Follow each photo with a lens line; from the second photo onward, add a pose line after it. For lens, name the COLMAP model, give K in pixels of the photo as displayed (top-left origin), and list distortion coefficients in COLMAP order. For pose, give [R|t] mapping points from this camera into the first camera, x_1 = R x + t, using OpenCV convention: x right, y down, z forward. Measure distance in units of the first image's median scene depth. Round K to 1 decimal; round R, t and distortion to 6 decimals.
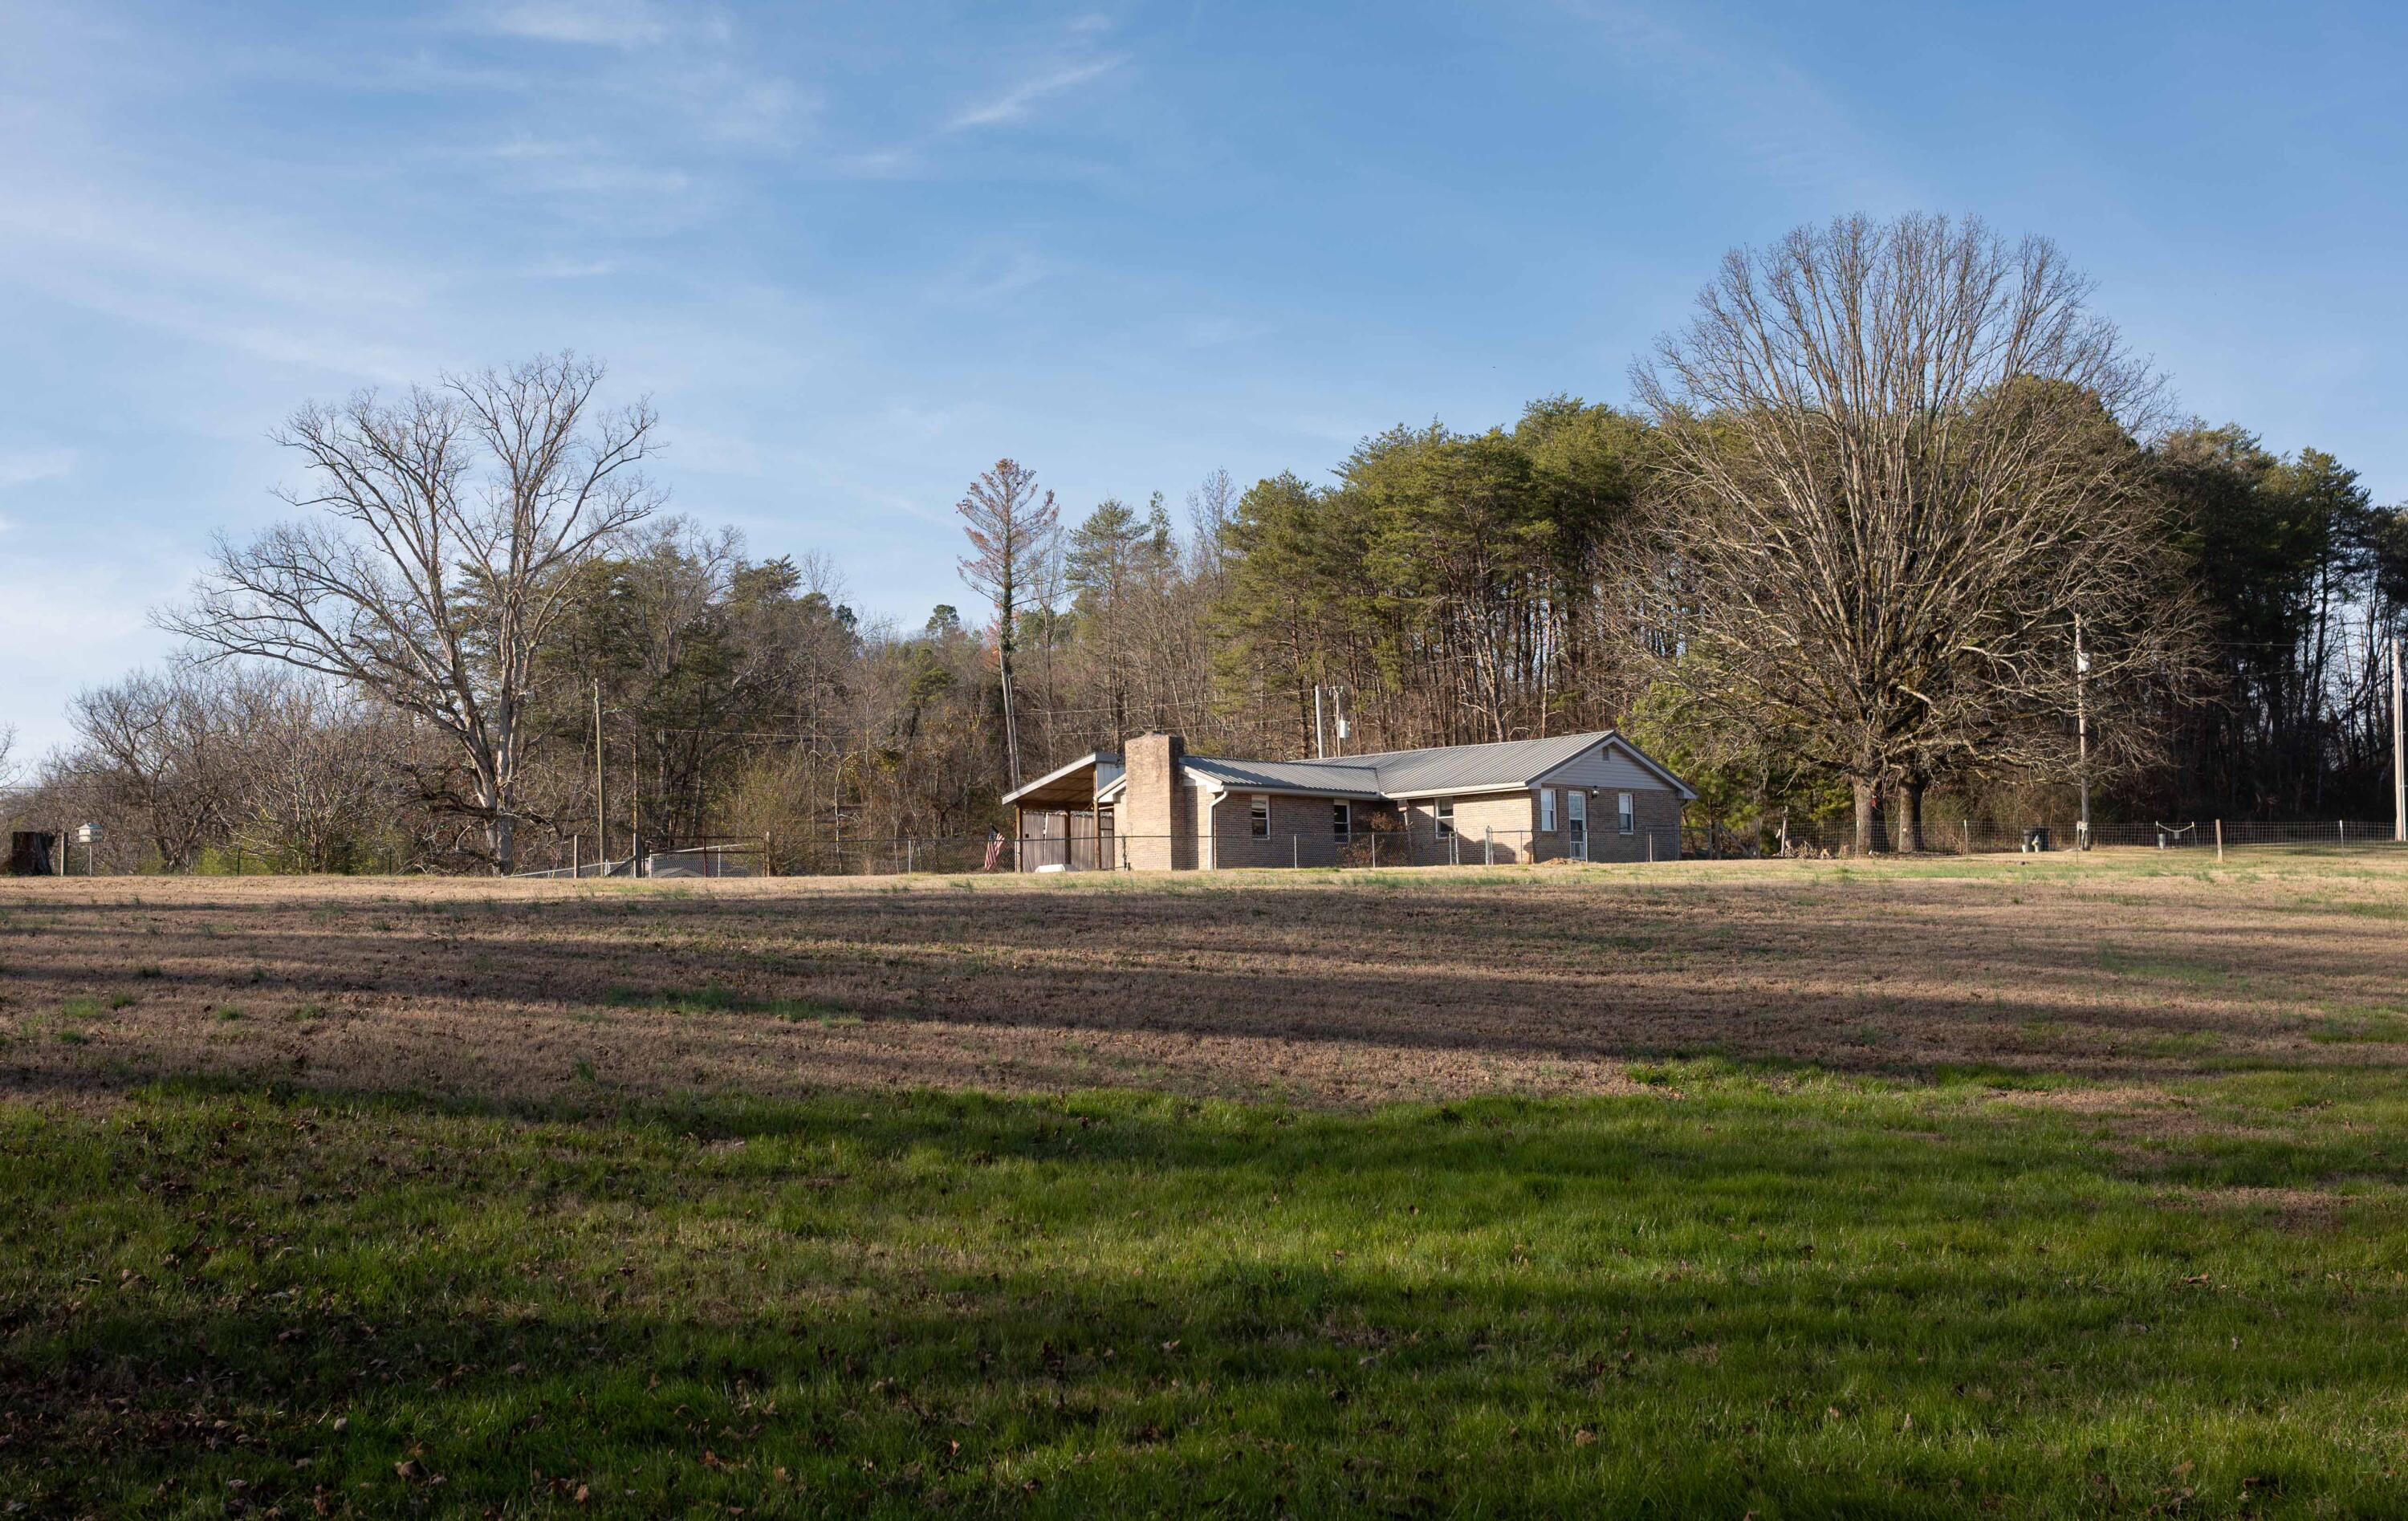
lens RADIAL K [[2755.6, 0, 1179.1], [0, 2755.6, 739.0], [0, 0, 1]] dist [-0.006999, 0.000000]
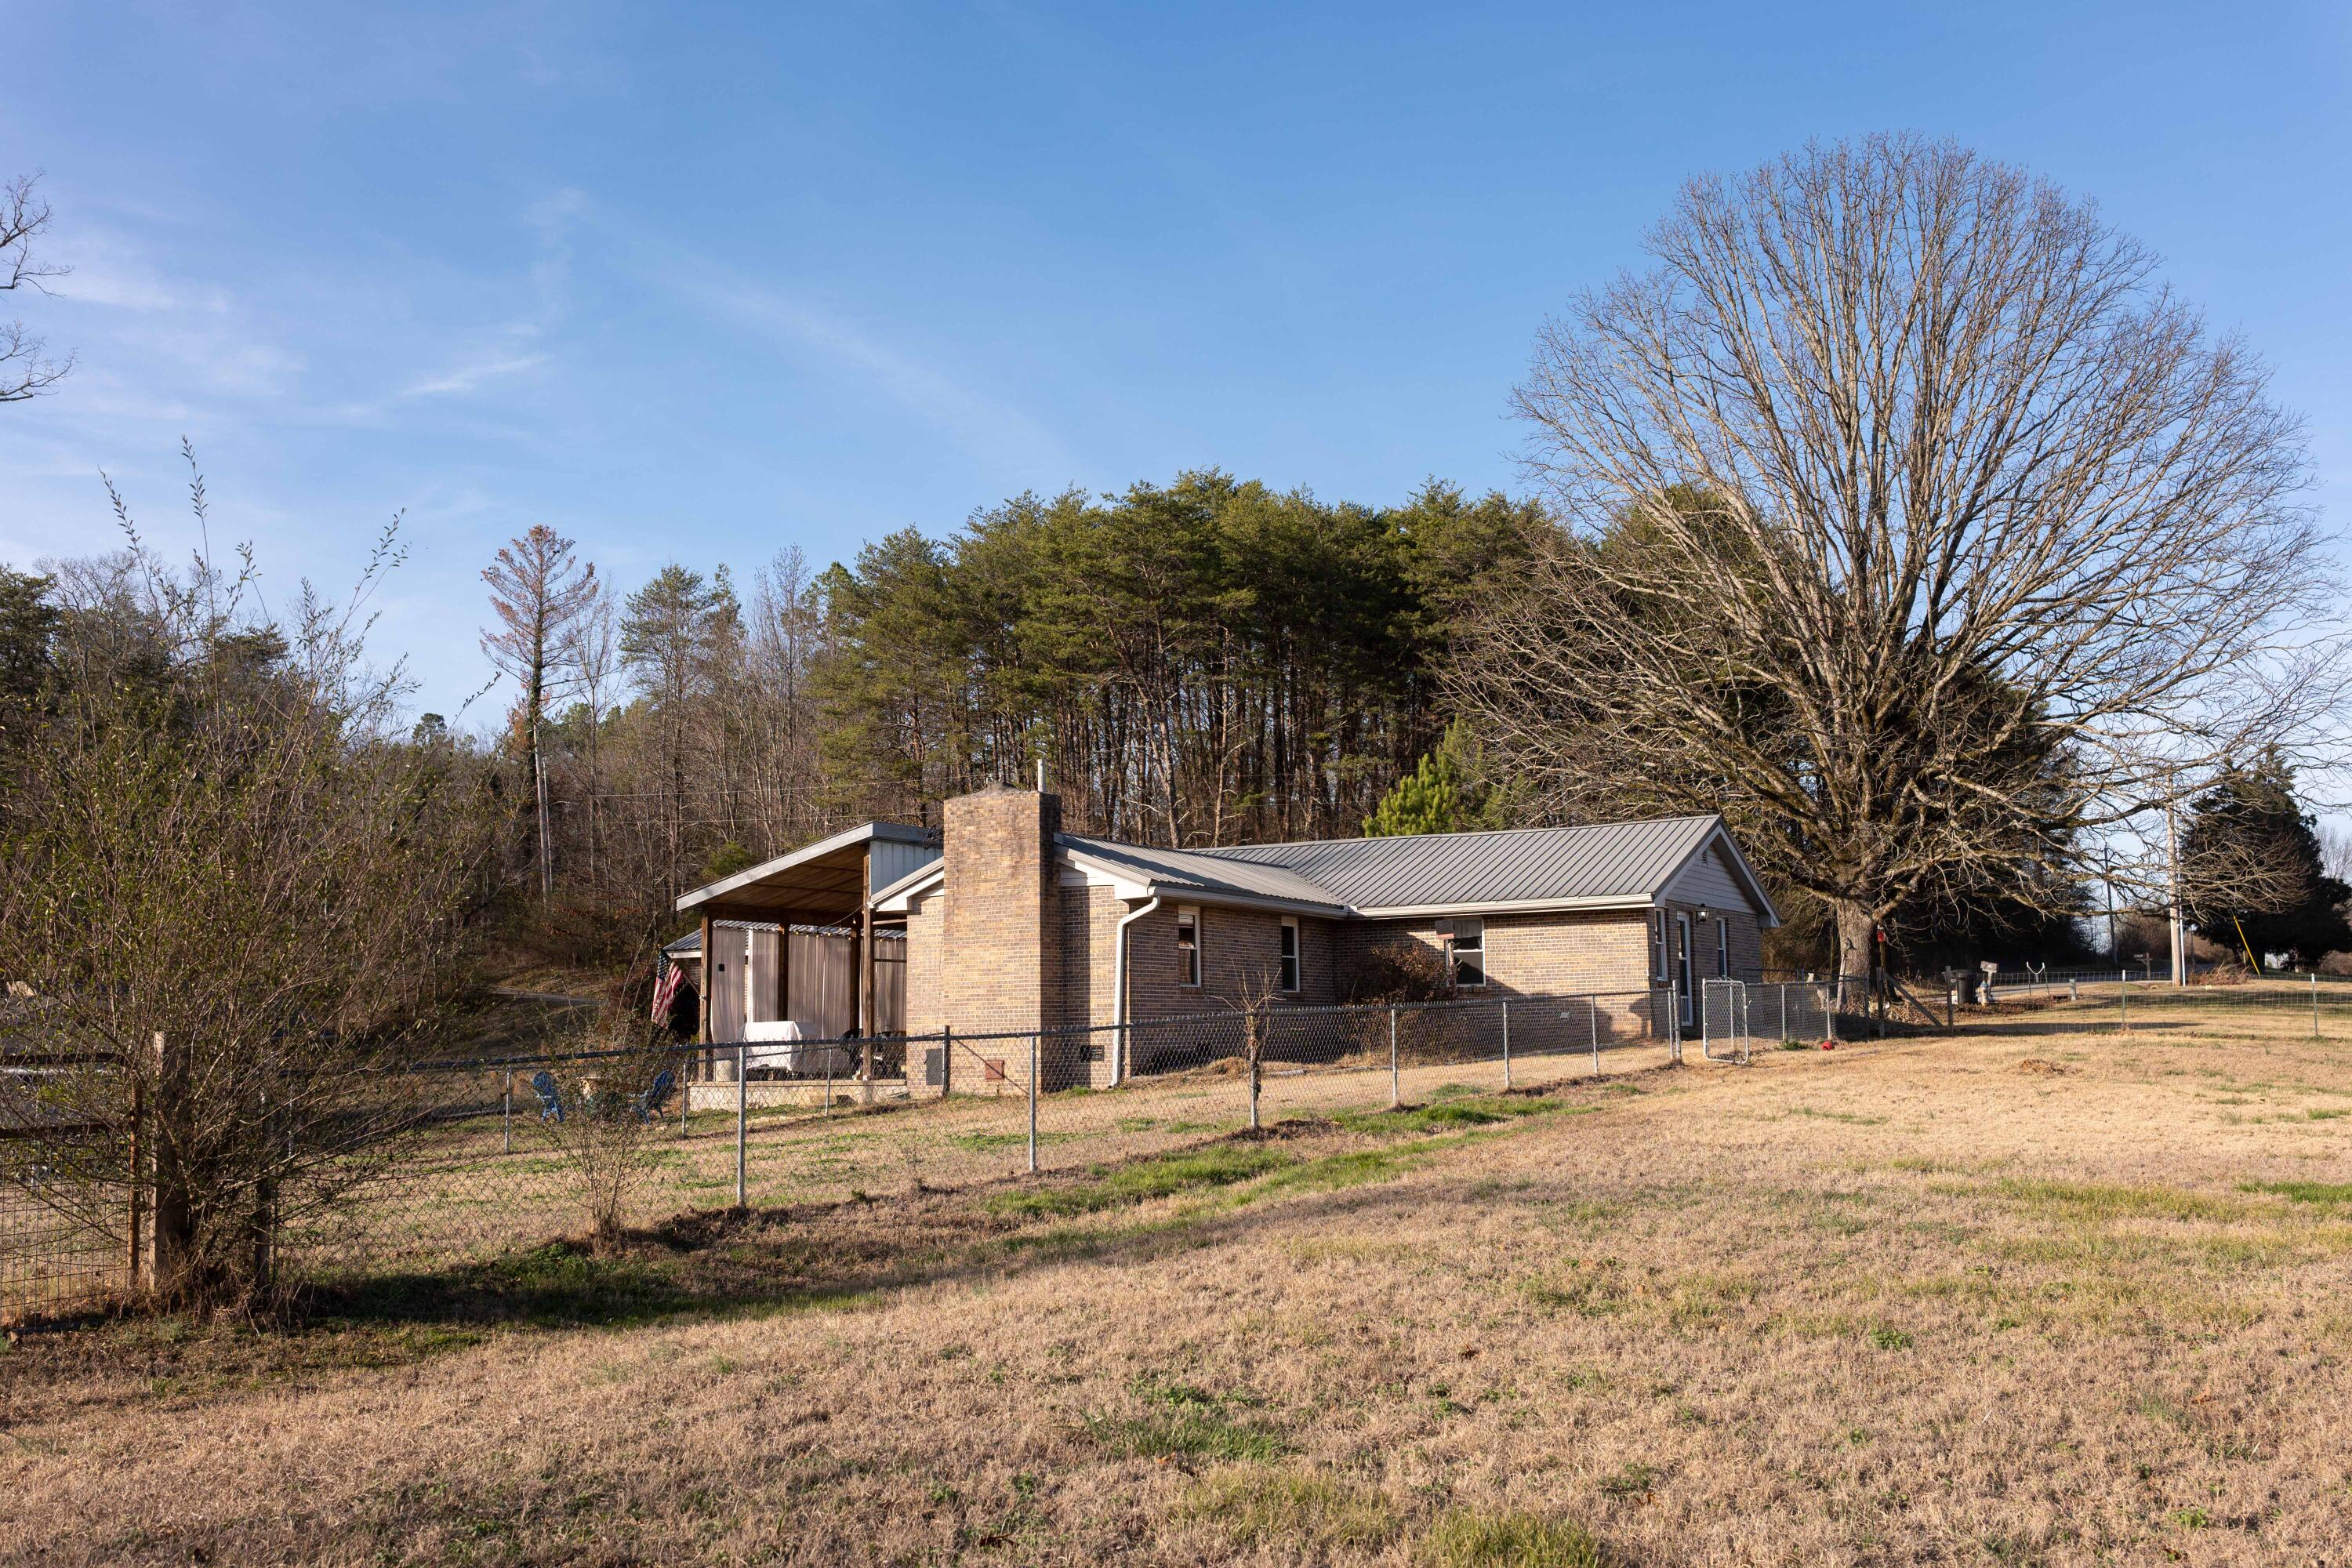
lens RADIAL K [[2074.5, 0, 1177.9], [0, 2074.5, 782.2], [0, 0, 1]] dist [0.013863, 0.009664]
pose [[0.962448, 0.040542, 0.268422, -0.078855], [-0.029849, 0.998594, -0.043801, 0.012646], [-0.269821, 0.034144, 0.962305, 0.548131]]
